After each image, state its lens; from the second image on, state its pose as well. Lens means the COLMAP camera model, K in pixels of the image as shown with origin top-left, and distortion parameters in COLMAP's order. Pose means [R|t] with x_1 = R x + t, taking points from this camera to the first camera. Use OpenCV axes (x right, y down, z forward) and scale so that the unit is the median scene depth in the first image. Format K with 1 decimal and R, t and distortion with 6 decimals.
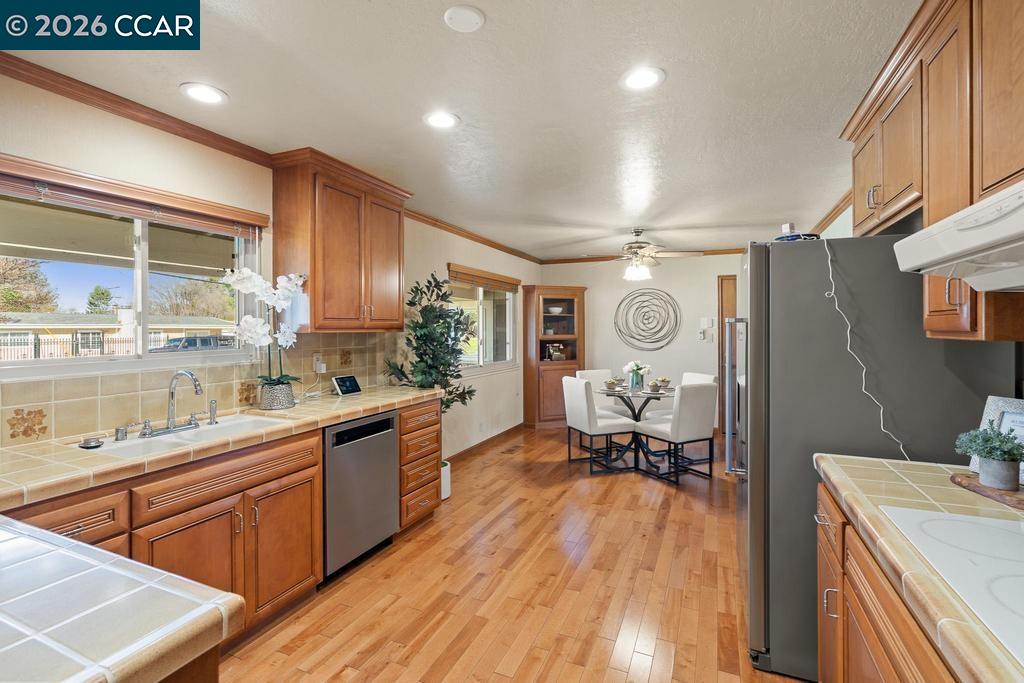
lens RADIAL K [[461.9, 0, 514.9], [0, 461.9, 332.6], [0, 0, 1]] dist [0.000780, 0.000174]
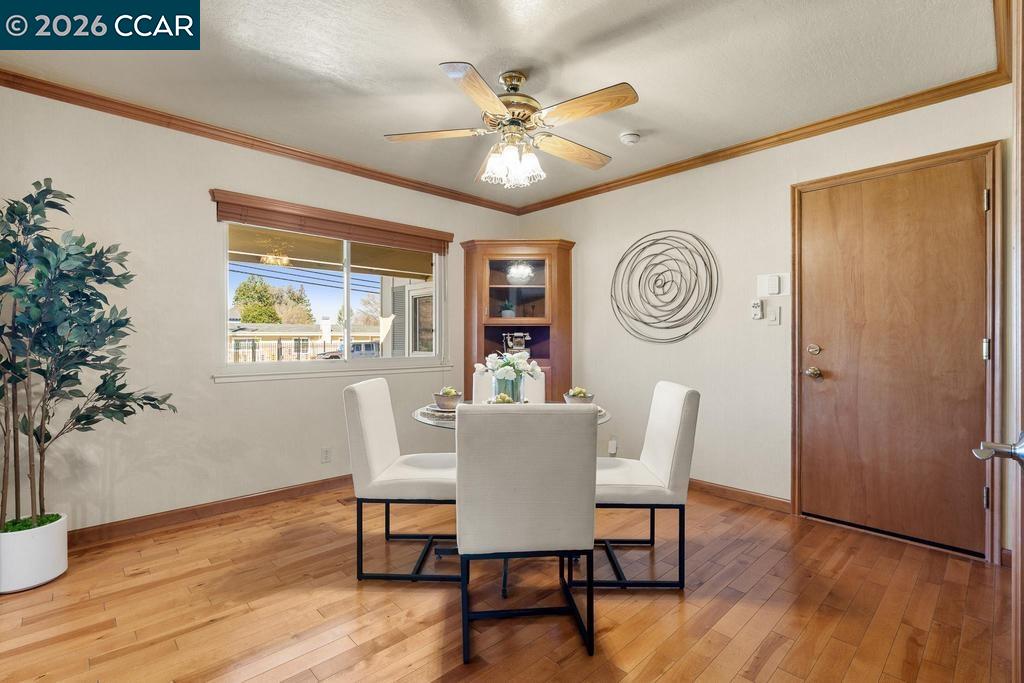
lens RADIAL K [[470.6, 0, 512.0], [0, 470.6, 341.5], [0, 0, 1]] dist [-0.001933, -0.000073]
pose [[0.921721, 0.002755, -0.387844, 0.338969], [-0.004535, 0.999983, -0.003674, 0.039663], [0.387827, 0.005146, 0.921718, 0.410405]]
